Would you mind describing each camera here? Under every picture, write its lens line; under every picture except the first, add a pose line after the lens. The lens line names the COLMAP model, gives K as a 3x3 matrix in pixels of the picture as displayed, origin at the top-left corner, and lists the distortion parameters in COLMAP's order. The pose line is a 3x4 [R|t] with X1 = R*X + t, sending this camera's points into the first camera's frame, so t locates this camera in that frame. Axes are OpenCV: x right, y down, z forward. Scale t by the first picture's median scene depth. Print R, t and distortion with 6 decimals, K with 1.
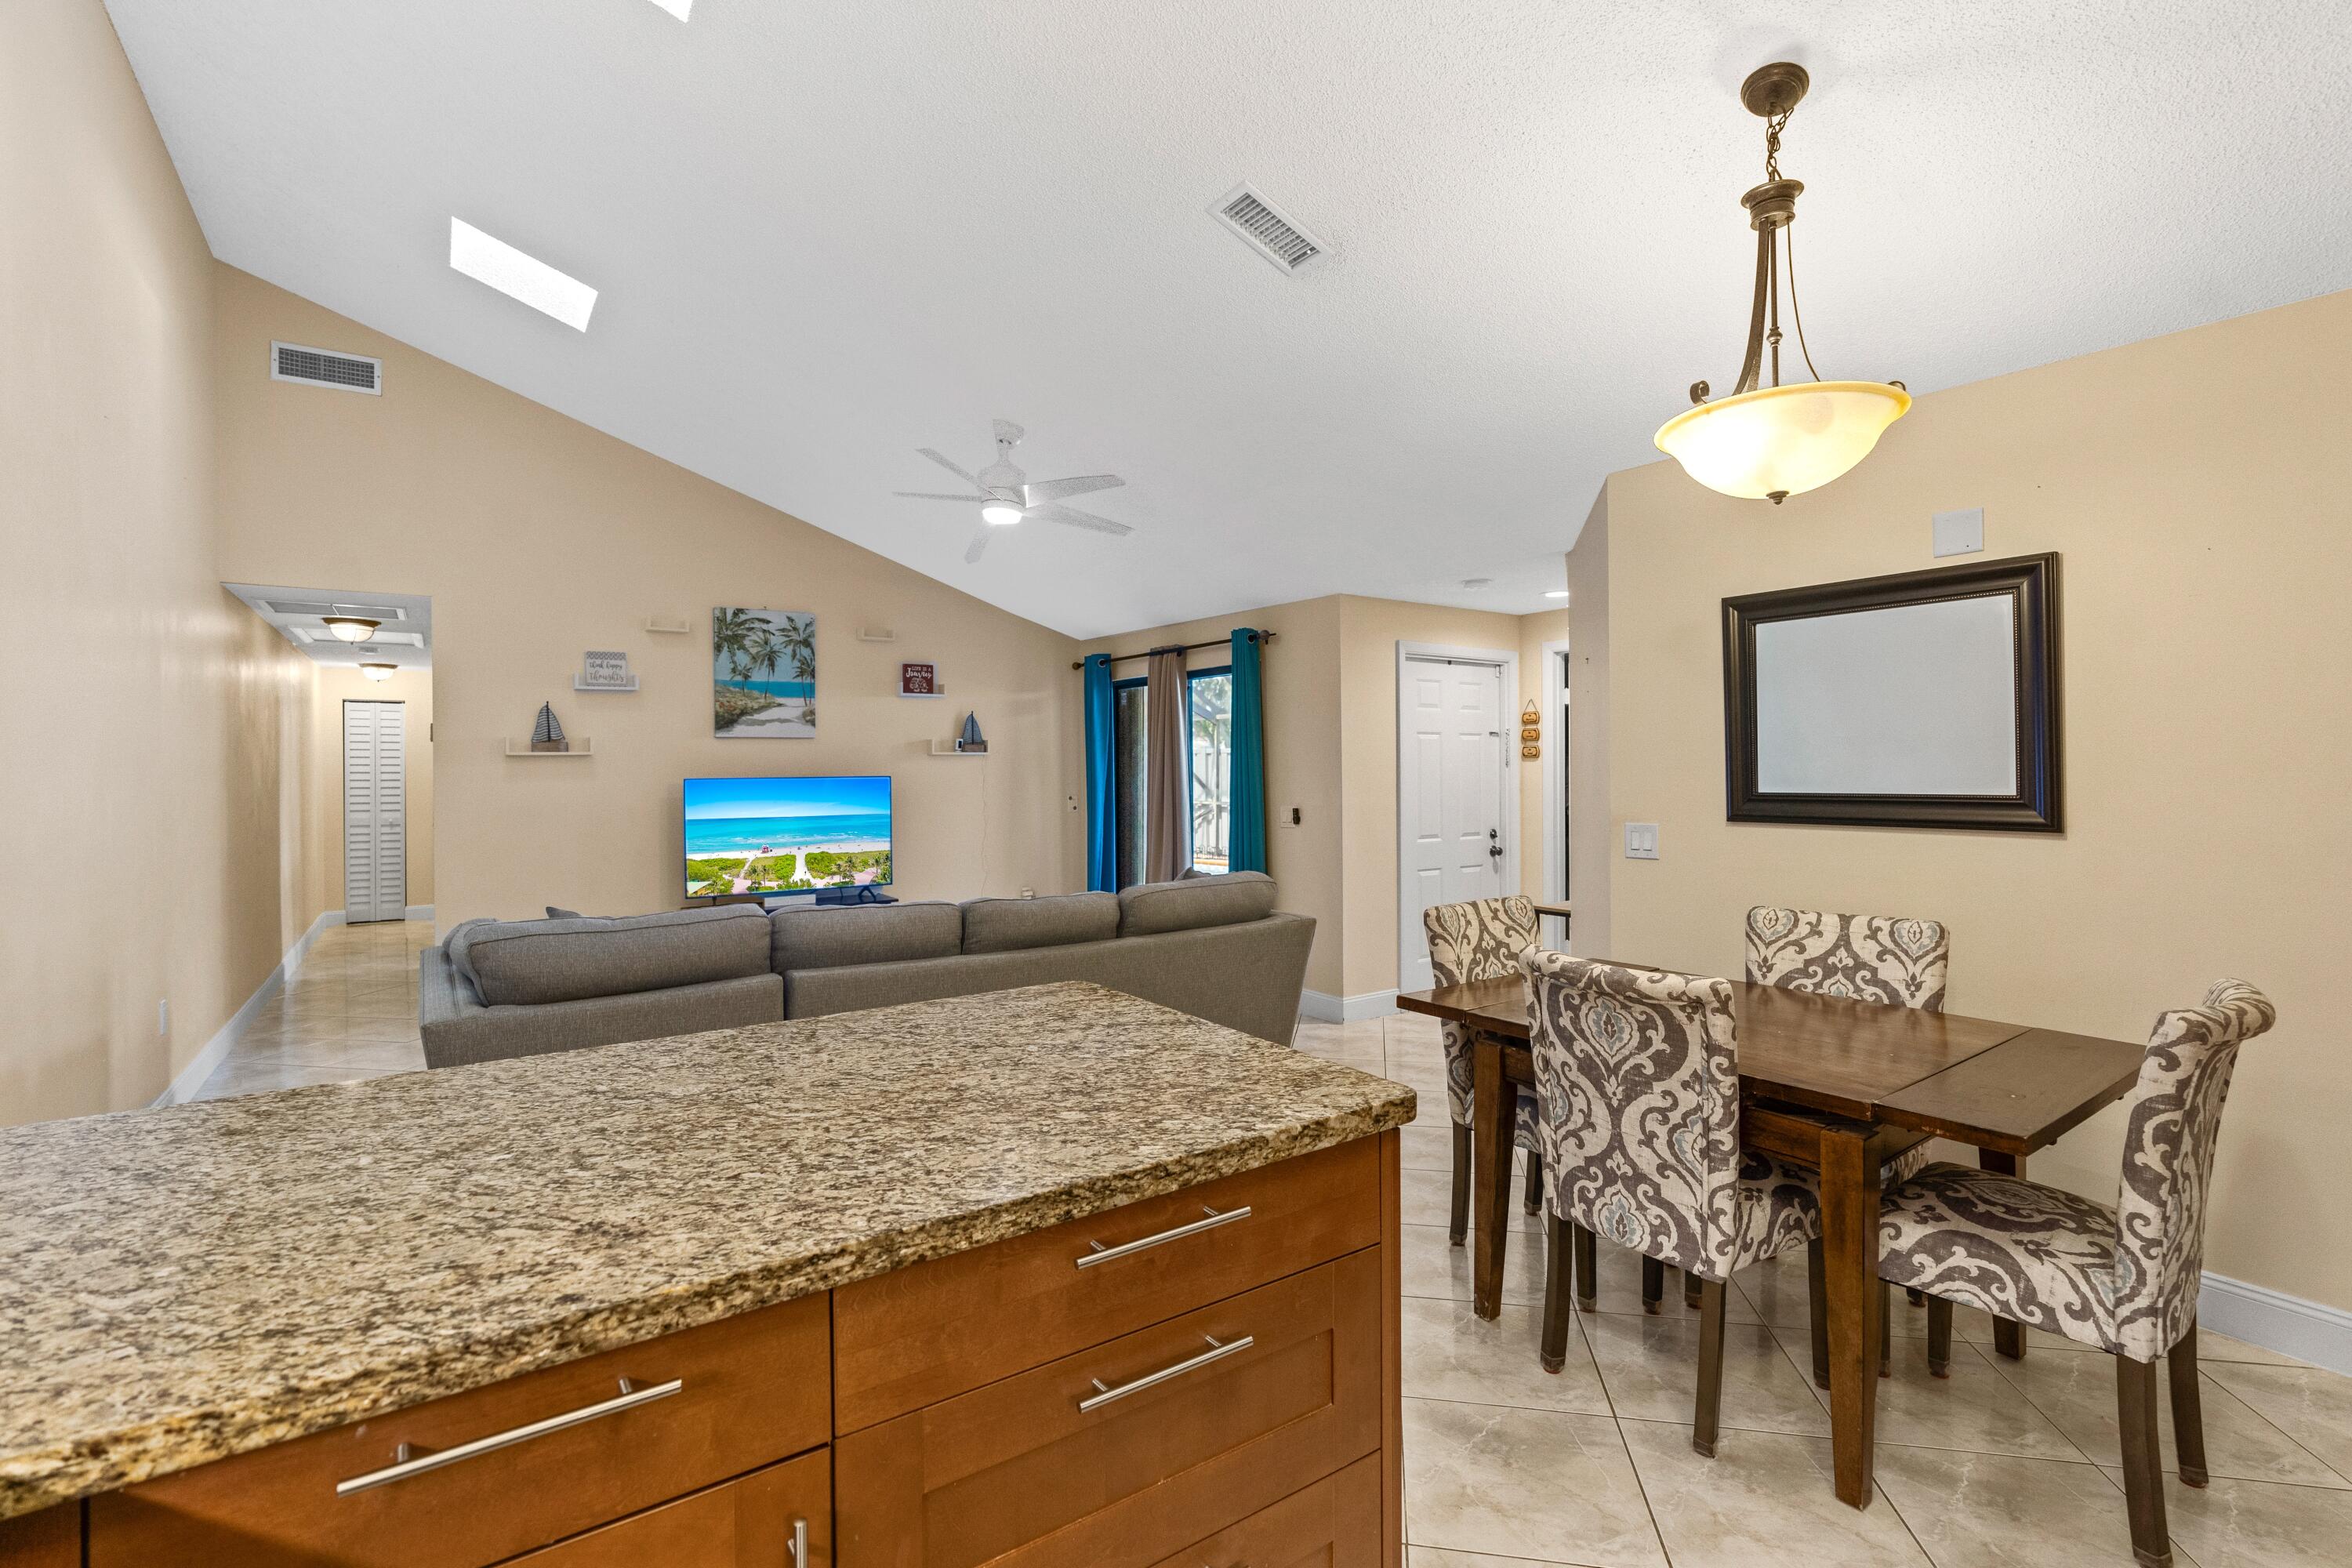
lens RADIAL K [[1063.7, 0, 1187.3], [0, 1063.7, 756.8], [0, 0, 1]] dist [0.003781, 0.000330]
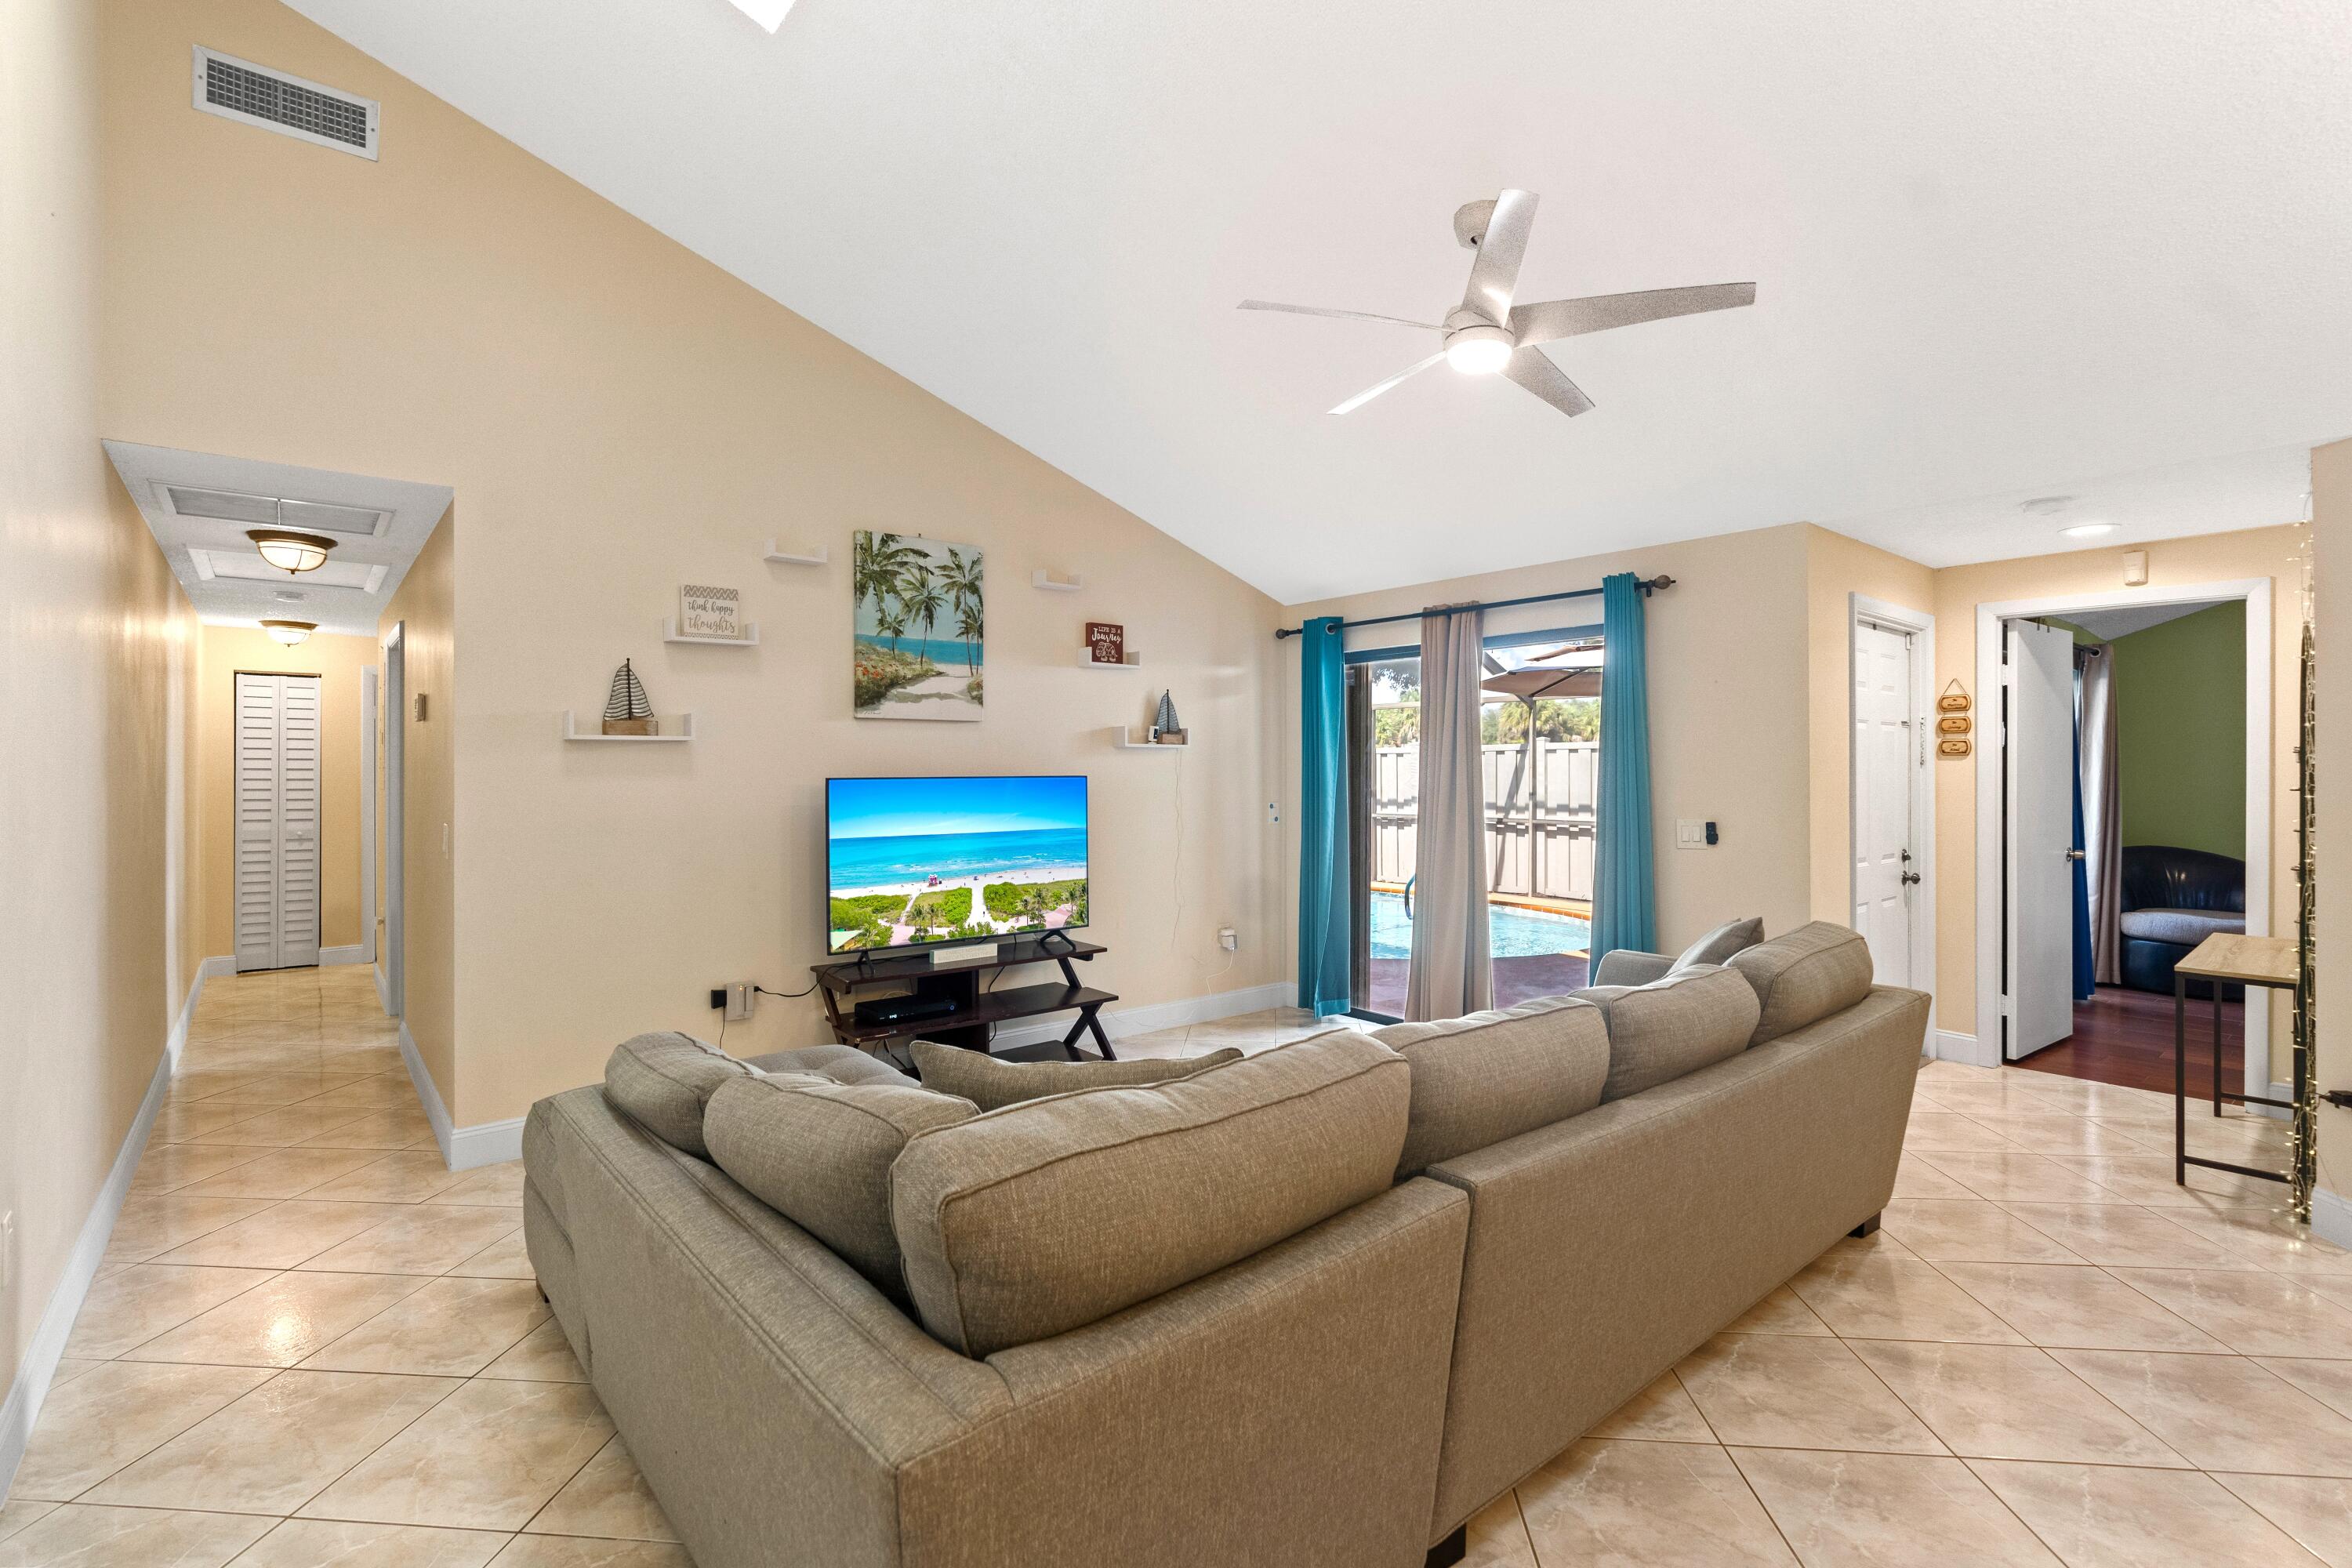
lens RADIAL K [[1076.6, 0, 1202.3], [0, 1076.6, 754.7], [0, 0, 1]] dist [-0.001720, 0.000205]
pose [[0.995433, 0.006088, 0.095271, -0.281530], [-0.005582, 0.999969, -0.005569, 0.007763], [-0.095302, 0.005011, 0.995436, 0.279472]]
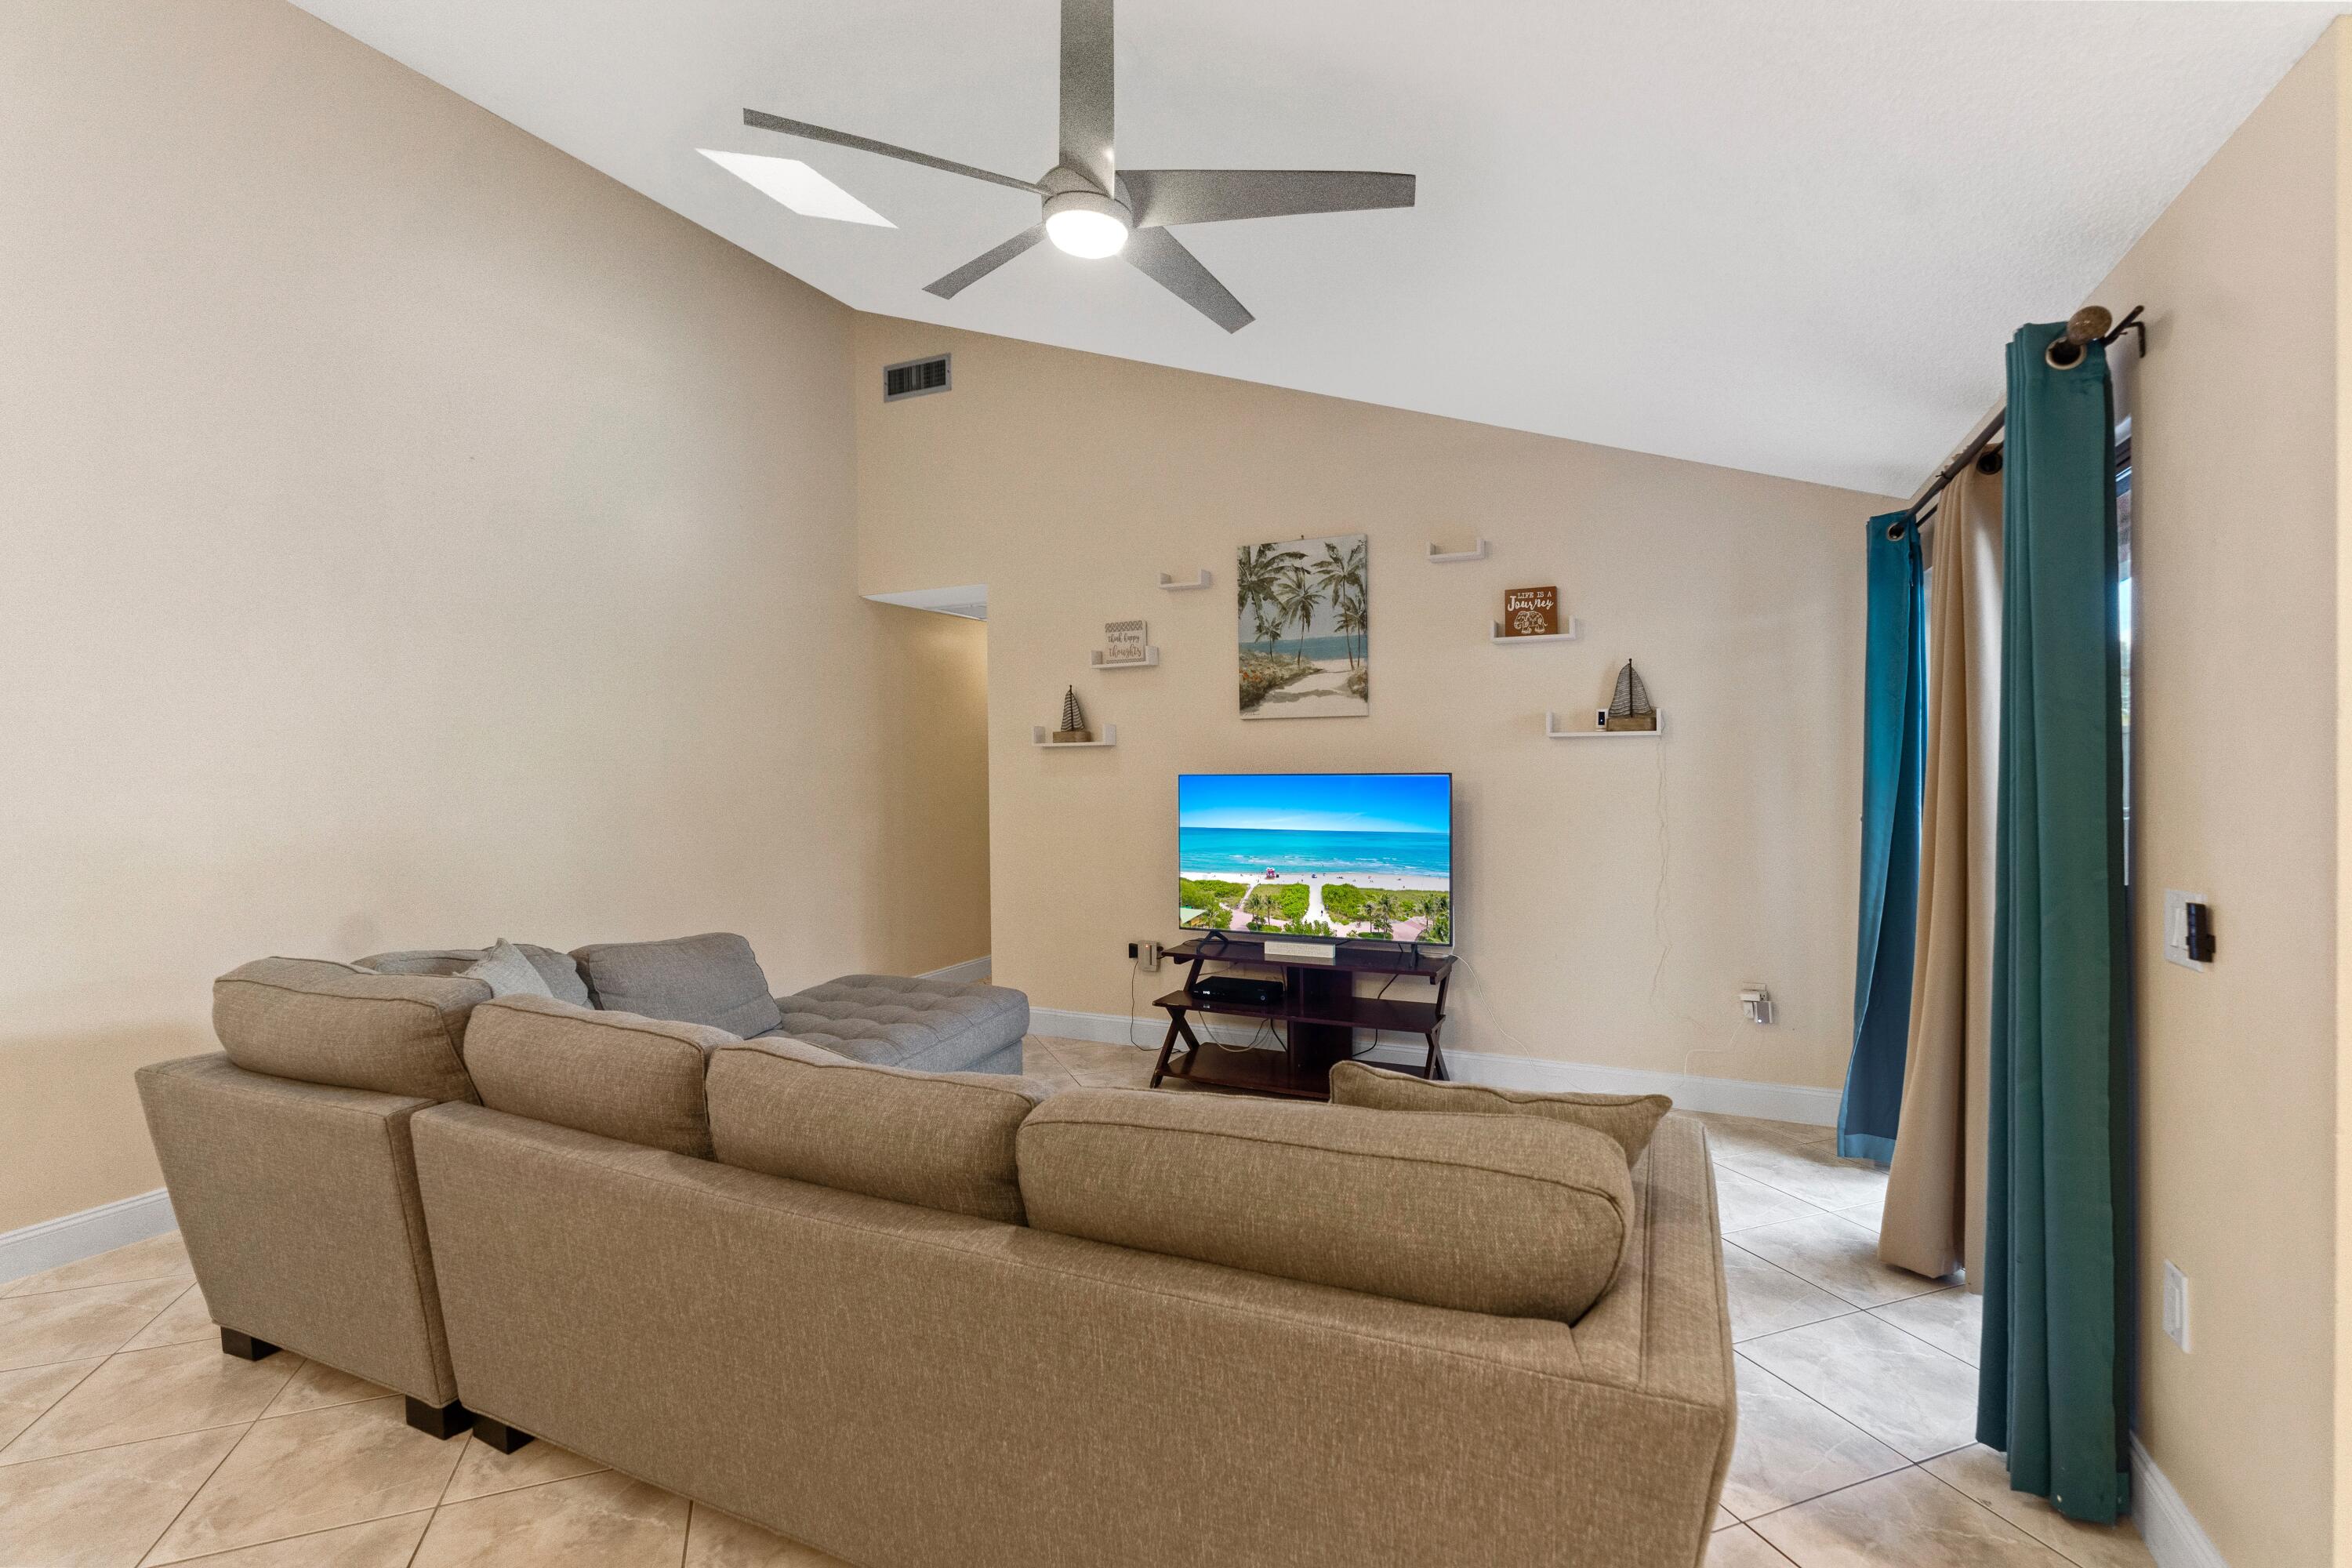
lens RADIAL K [[1077.5, 0, 1178.1], [0, 1077.5, 763.4], [0, 0, 1]] dist [0.008598, 0.000265]
pose [[0.498142, 0.002179, -0.867093, 0.195640], [0.010686, 0.999905, 0.008651, 0.005700], [0.867030, -0.013575, 0.498071, 0.569802]]
